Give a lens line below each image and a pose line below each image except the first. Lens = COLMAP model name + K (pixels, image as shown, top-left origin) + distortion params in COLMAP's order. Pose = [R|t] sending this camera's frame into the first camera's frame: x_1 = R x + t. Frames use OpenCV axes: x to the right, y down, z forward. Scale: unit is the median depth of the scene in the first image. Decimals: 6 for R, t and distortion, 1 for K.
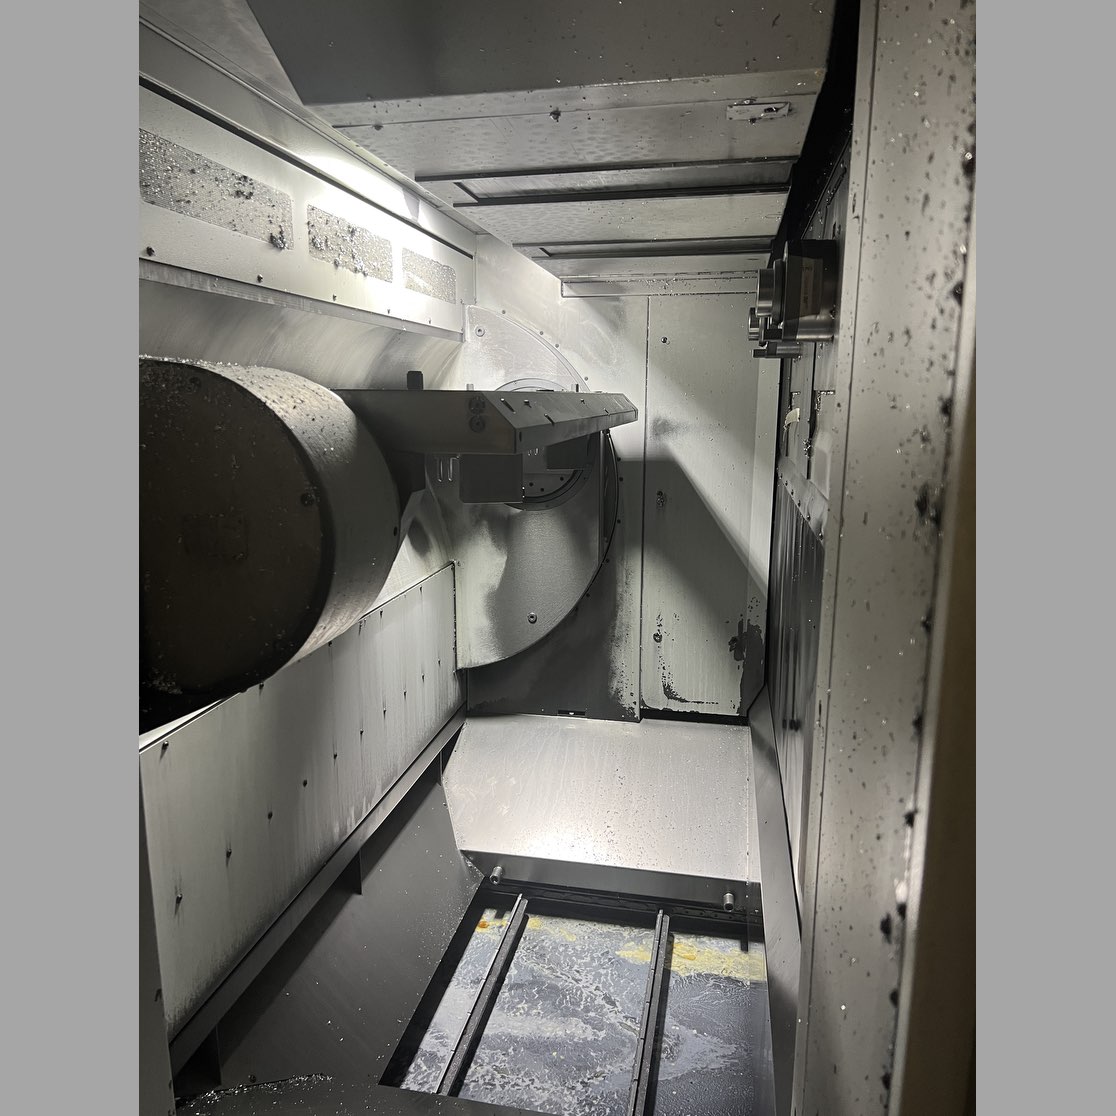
lens RADIAL K [[835.7, 0, 560.5], [0, 835.7, 553.8], [0, 0, 1]] dist [0.062914, -0.069698]
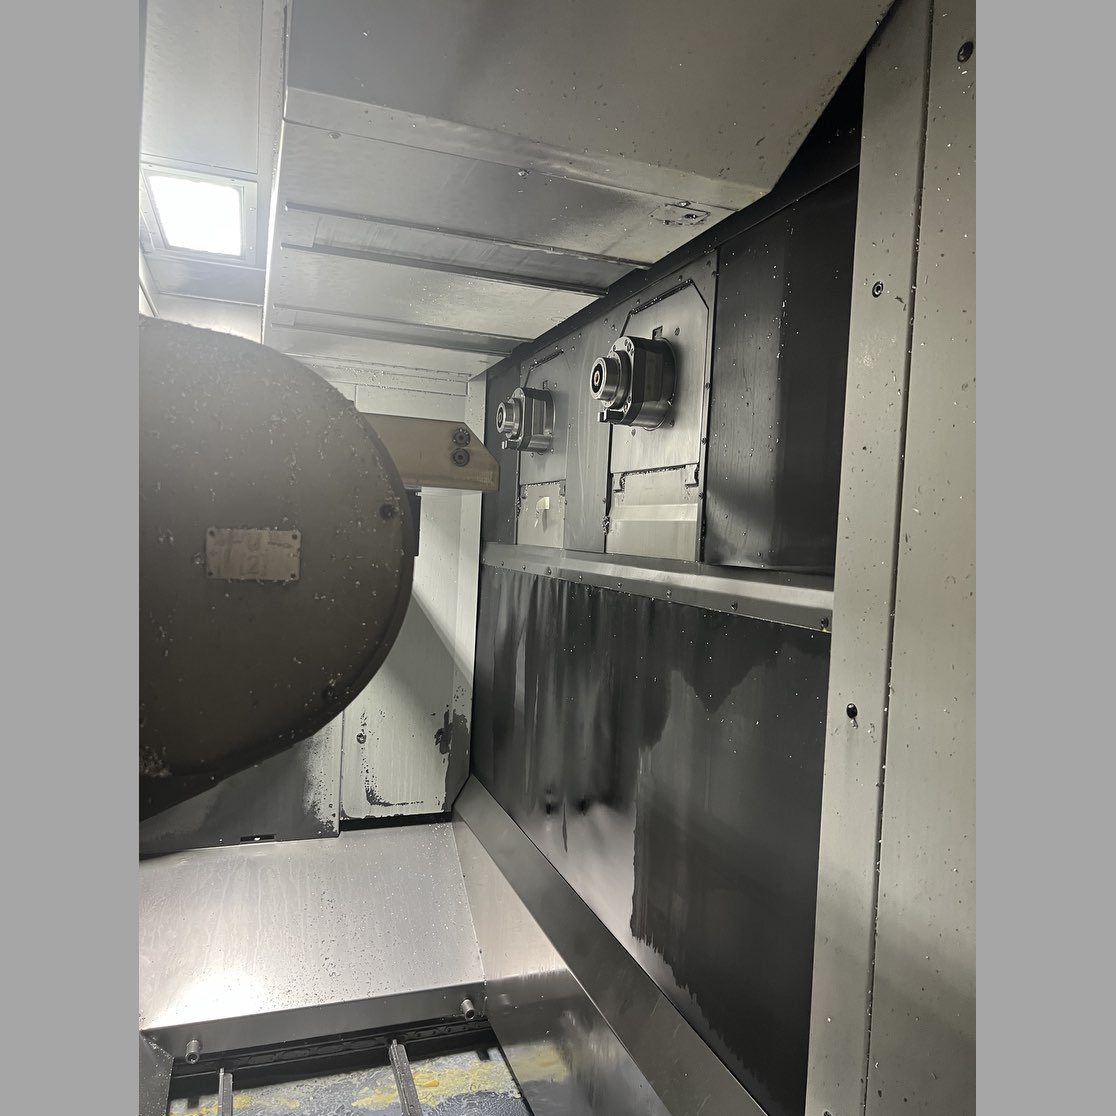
lens RADIAL K [[835.7, 0, 559.7], [0, 835.7, 554.5], [0, 0, 1]] dist [0.062914, -0.069698]
pose [[0.864487, 0.016509, 0.502385, -0.169736], [0.053061, 0.990879, -0.123866, 0.024711], [-0.499847, 0.133738, 0.855726, 0.057170]]
